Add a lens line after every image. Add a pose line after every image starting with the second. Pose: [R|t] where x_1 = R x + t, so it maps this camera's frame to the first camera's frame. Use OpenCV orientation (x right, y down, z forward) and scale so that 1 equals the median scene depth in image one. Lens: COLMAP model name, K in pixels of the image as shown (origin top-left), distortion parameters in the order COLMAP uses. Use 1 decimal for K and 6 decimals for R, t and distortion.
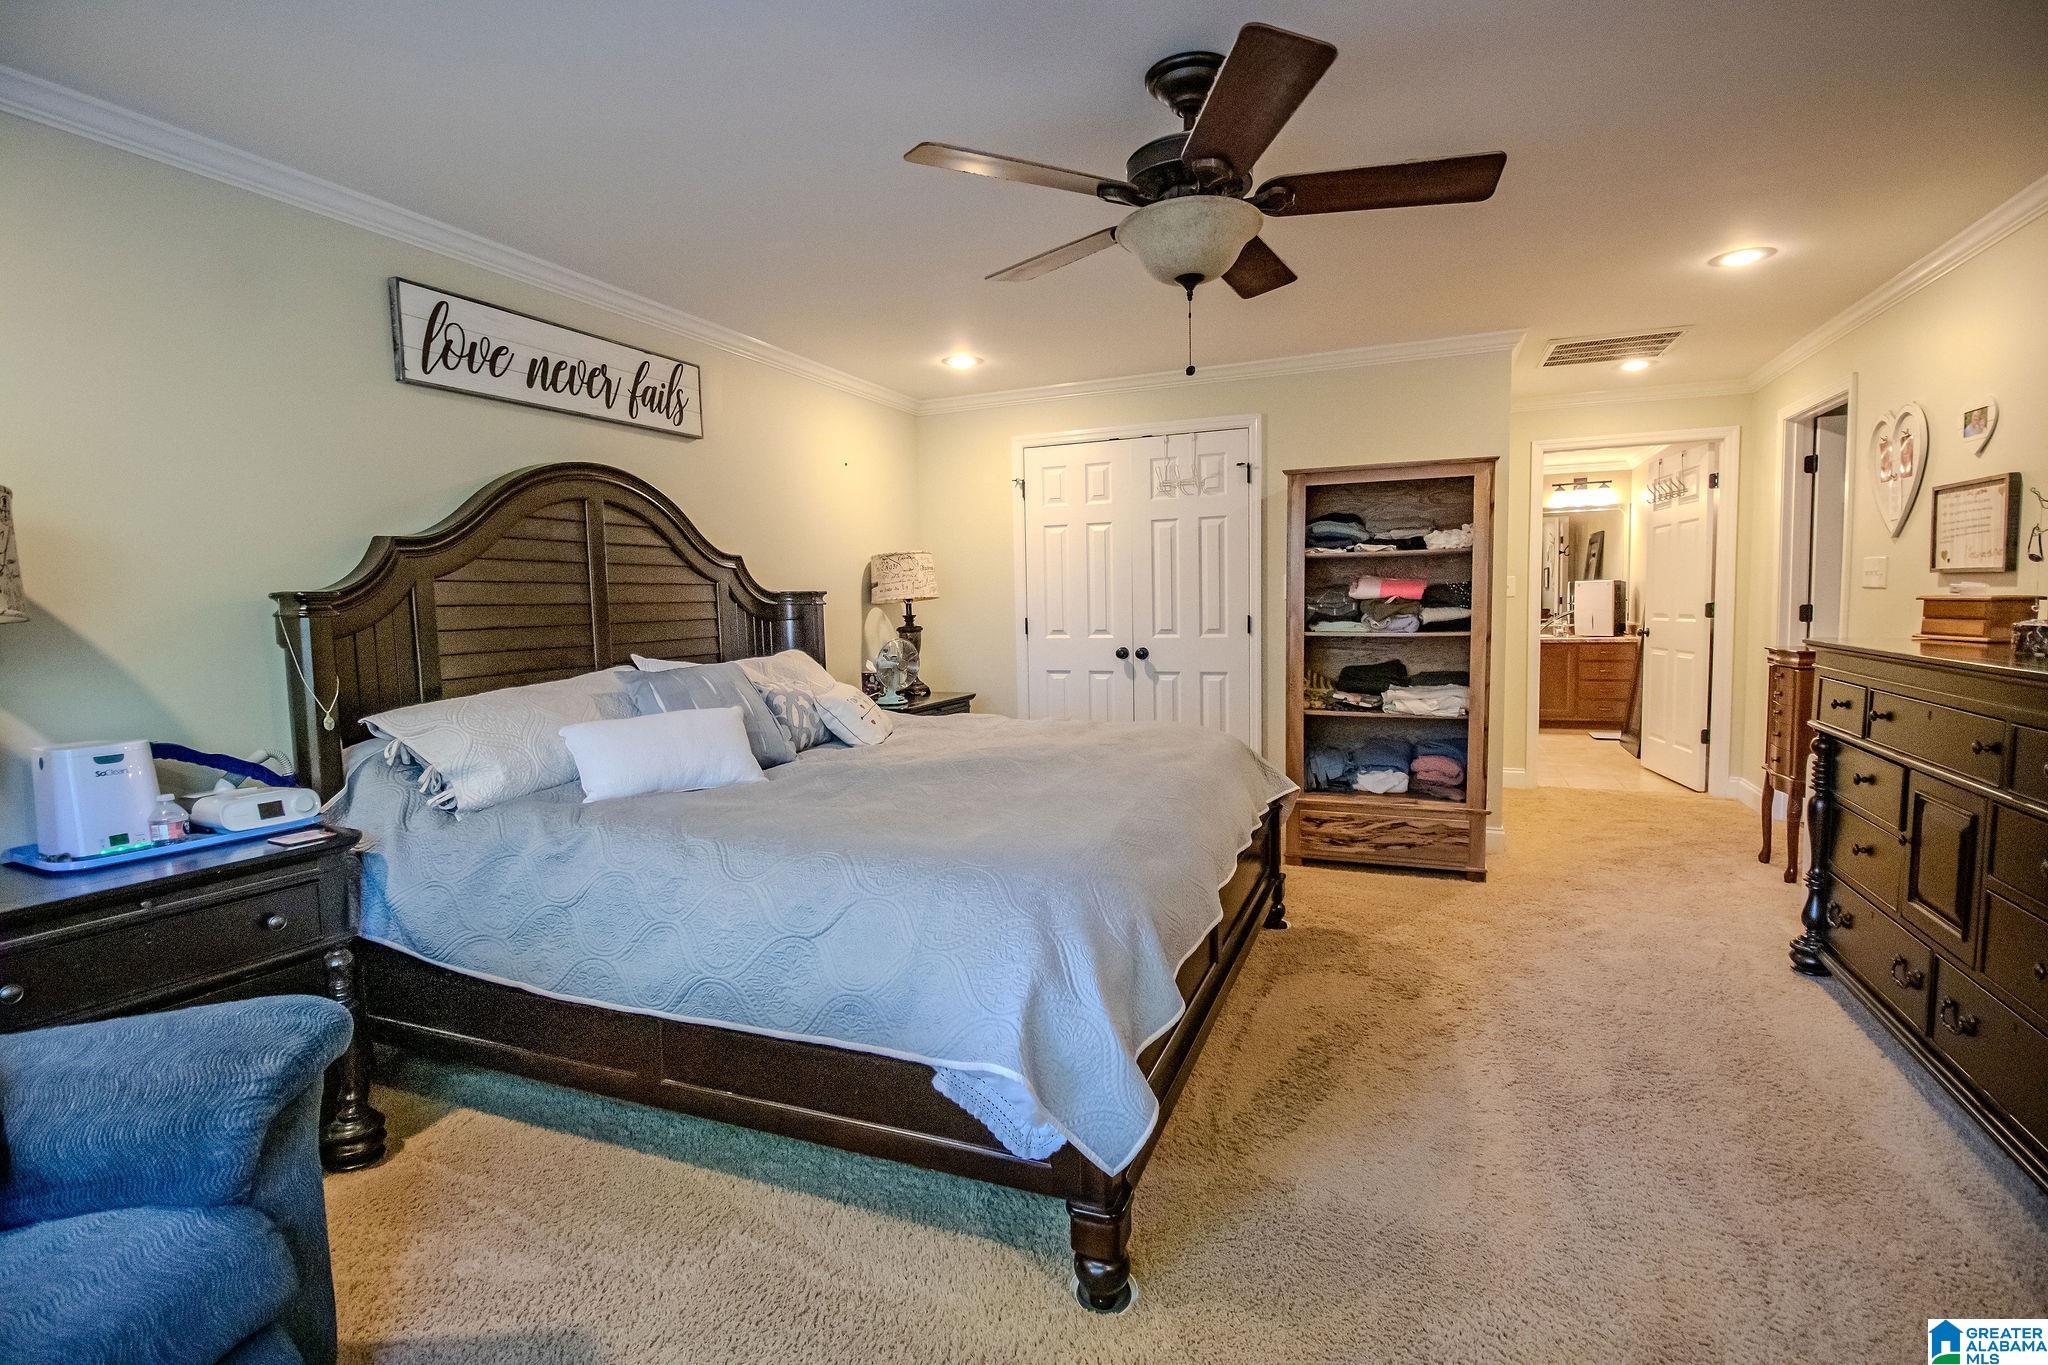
lens RADIAL K [[954.0, 0, 1026.0], [0, 954.0, 680.7], [0, 0, 1]] dist [-0.004562, -0.010130]
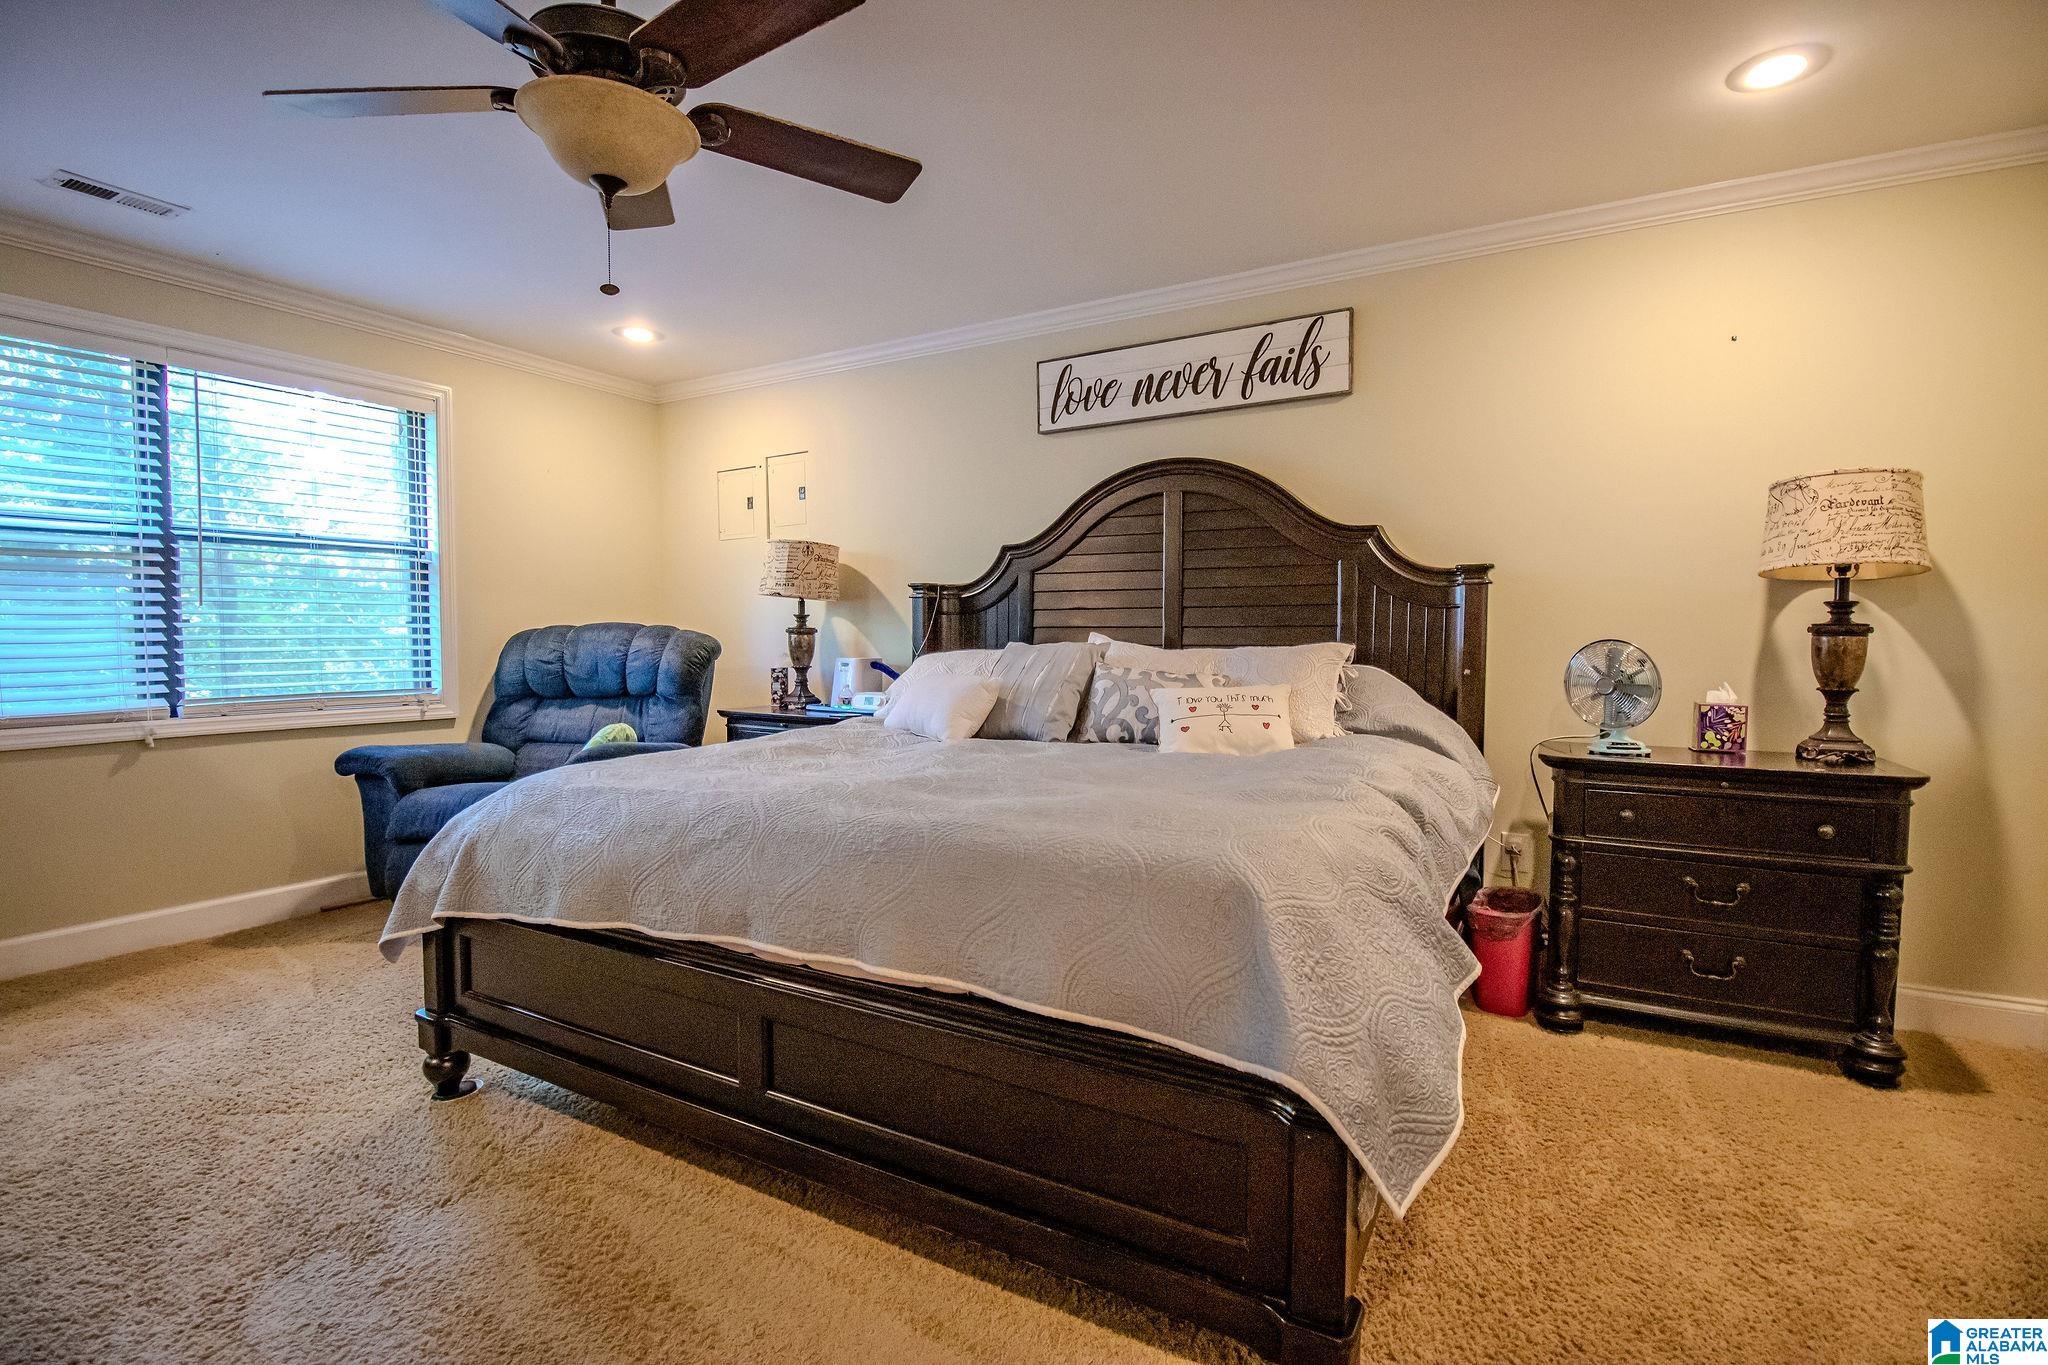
lens RADIAL K [[954.0, 0, 1031.4], [0, 954.0, 688.0], [0, 0, 1]] dist [-0.004562, -0.010130]
pose [[-0.129414, 0.071205, -0.989031, 0.648095], [-0.084289, 0.993018, 0.082521, -0.044700], [0.988002, 0.094044, -0.122509, 0.987424]]
